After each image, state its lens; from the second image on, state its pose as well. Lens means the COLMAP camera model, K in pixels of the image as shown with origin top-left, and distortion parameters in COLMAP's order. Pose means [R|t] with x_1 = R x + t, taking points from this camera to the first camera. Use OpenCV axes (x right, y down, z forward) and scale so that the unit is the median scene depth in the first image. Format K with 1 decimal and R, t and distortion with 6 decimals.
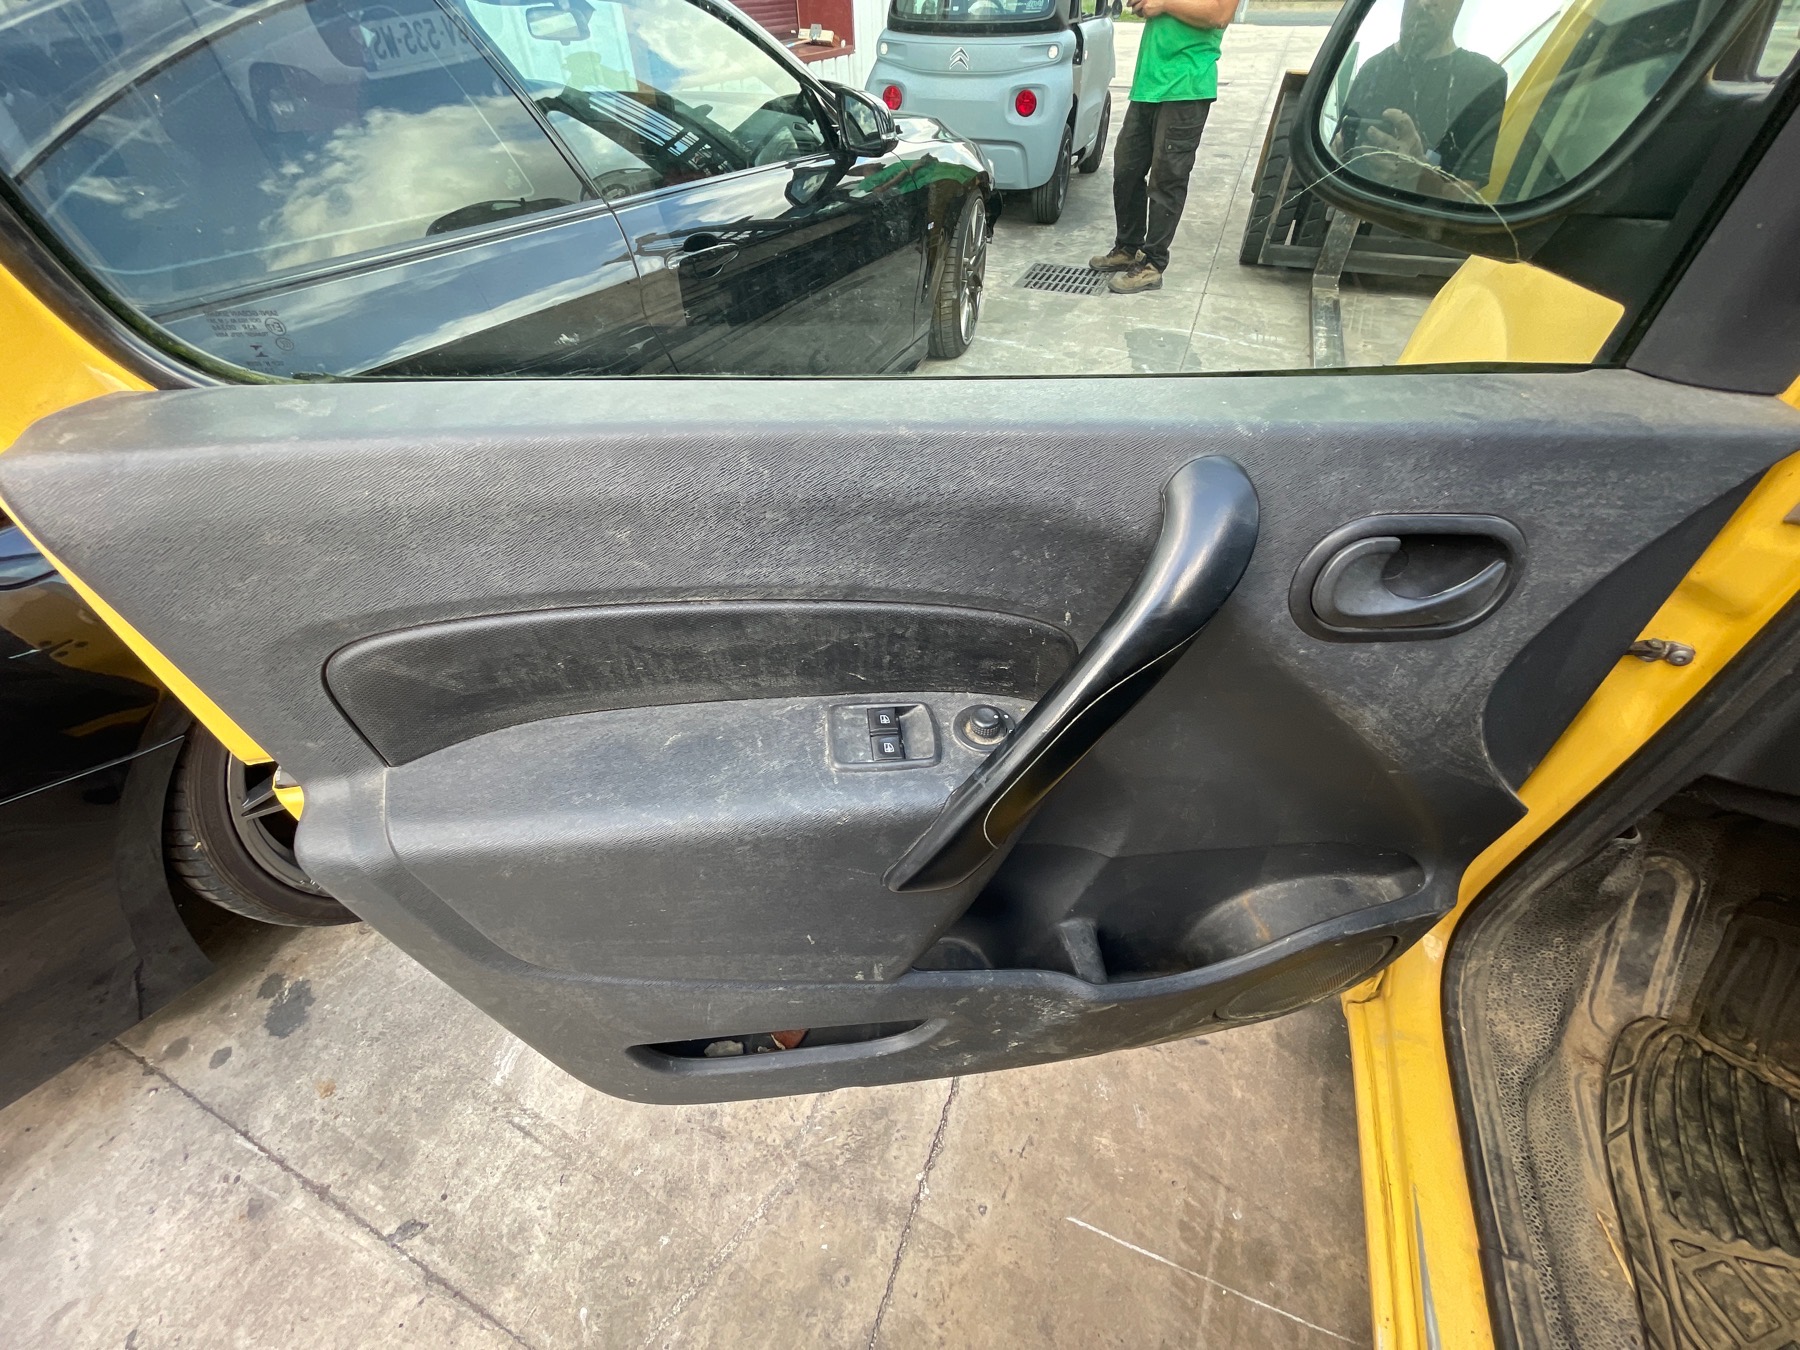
lens RADIAL K [[730.3, 0, 900.0], [0, 730.3, 675.0], [0, 0, 1]] dist [-0.000222, 0.000079]
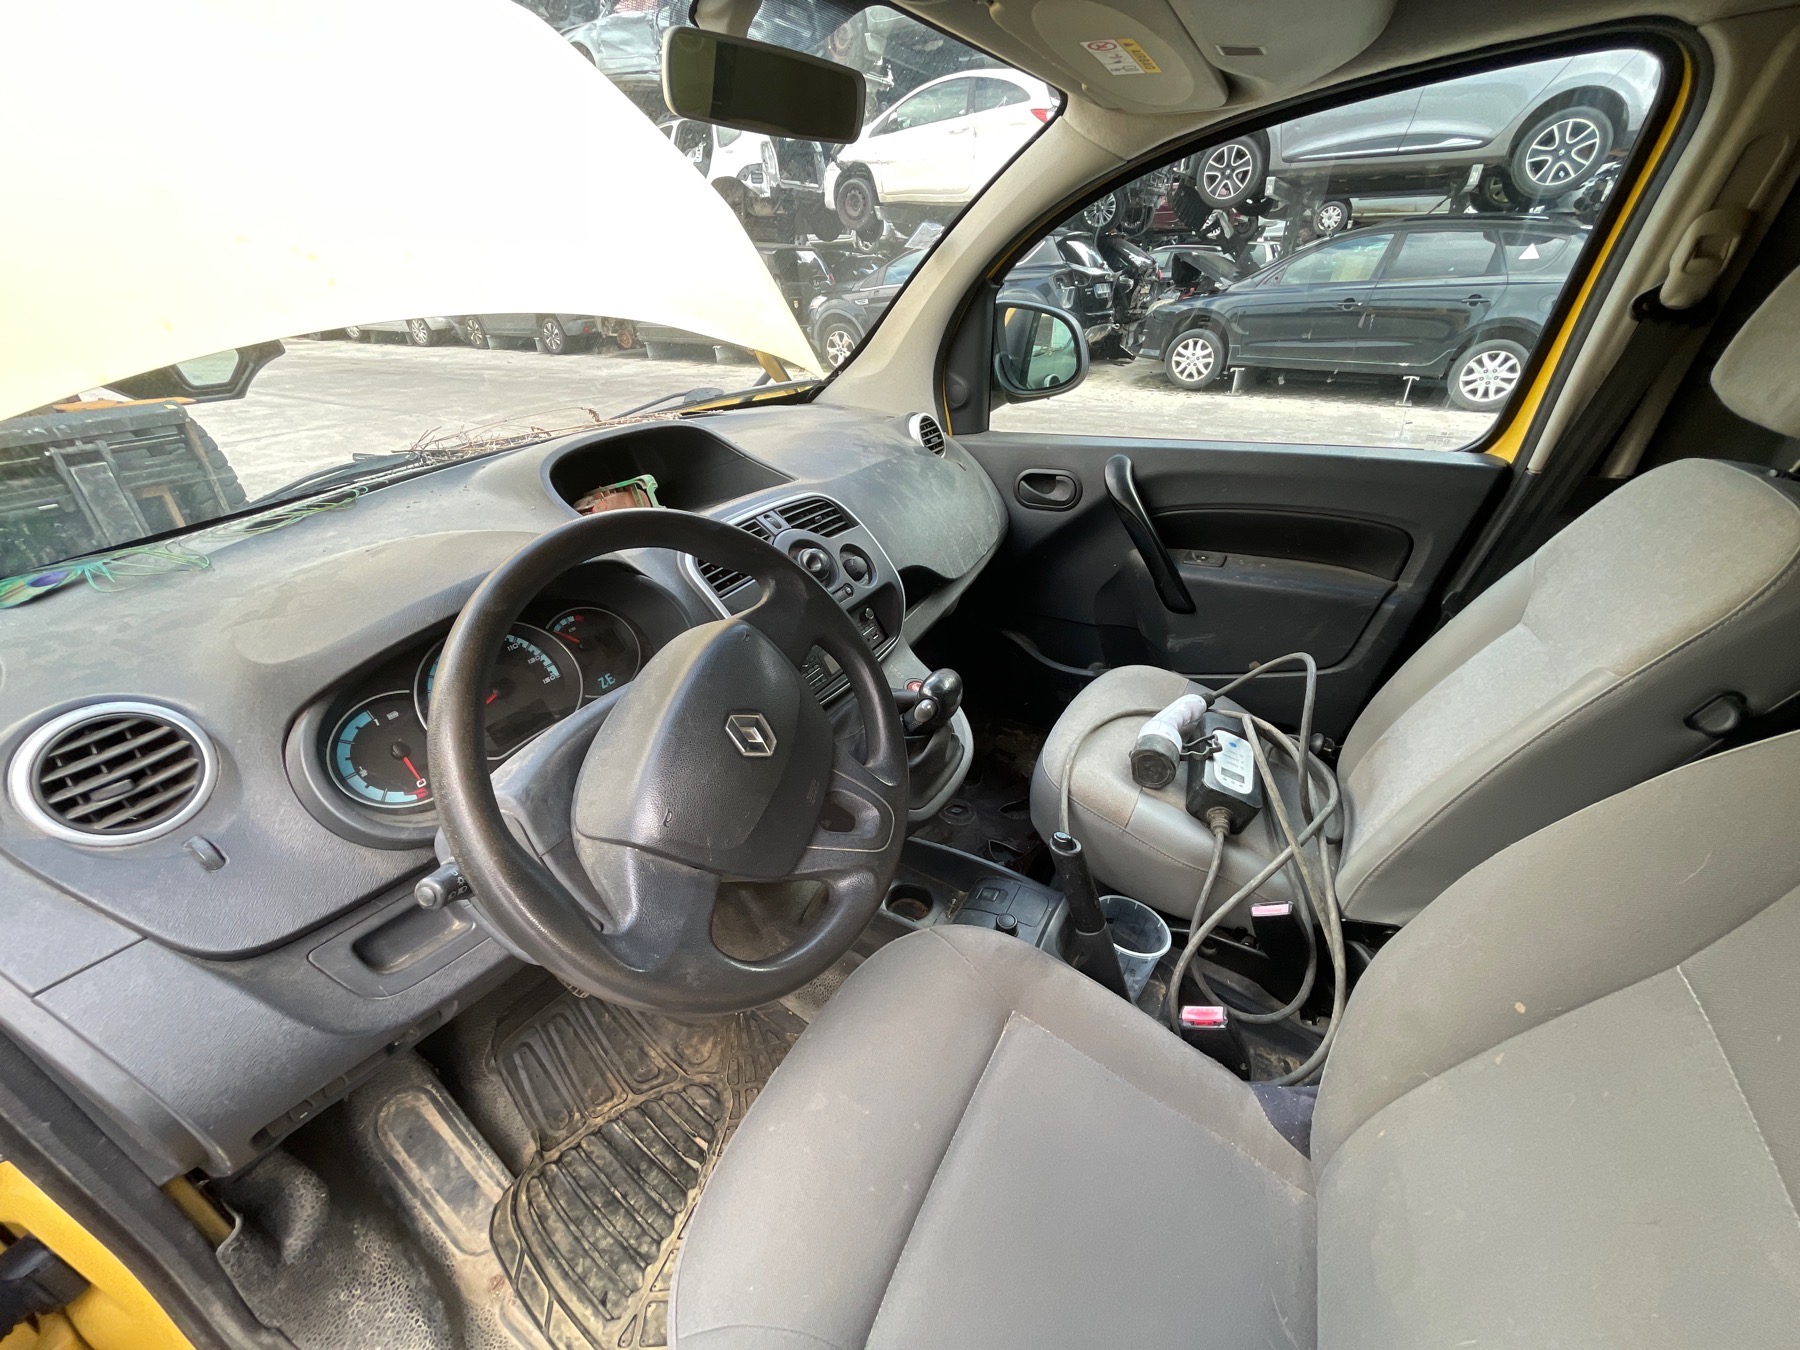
lens RADIAL K [[730.3, 0, 900.0], [0, 730.3, 675.0], [0, 0, 1]] dist [-0.000222, 0.000079]
pose [[0.156509, -0.474776, 0.866079, 0.550536], [0.700819, 0.671273, 0.241340, 0.099309], [-0.695958, 0.569193, 0.437792, -0.328518]]
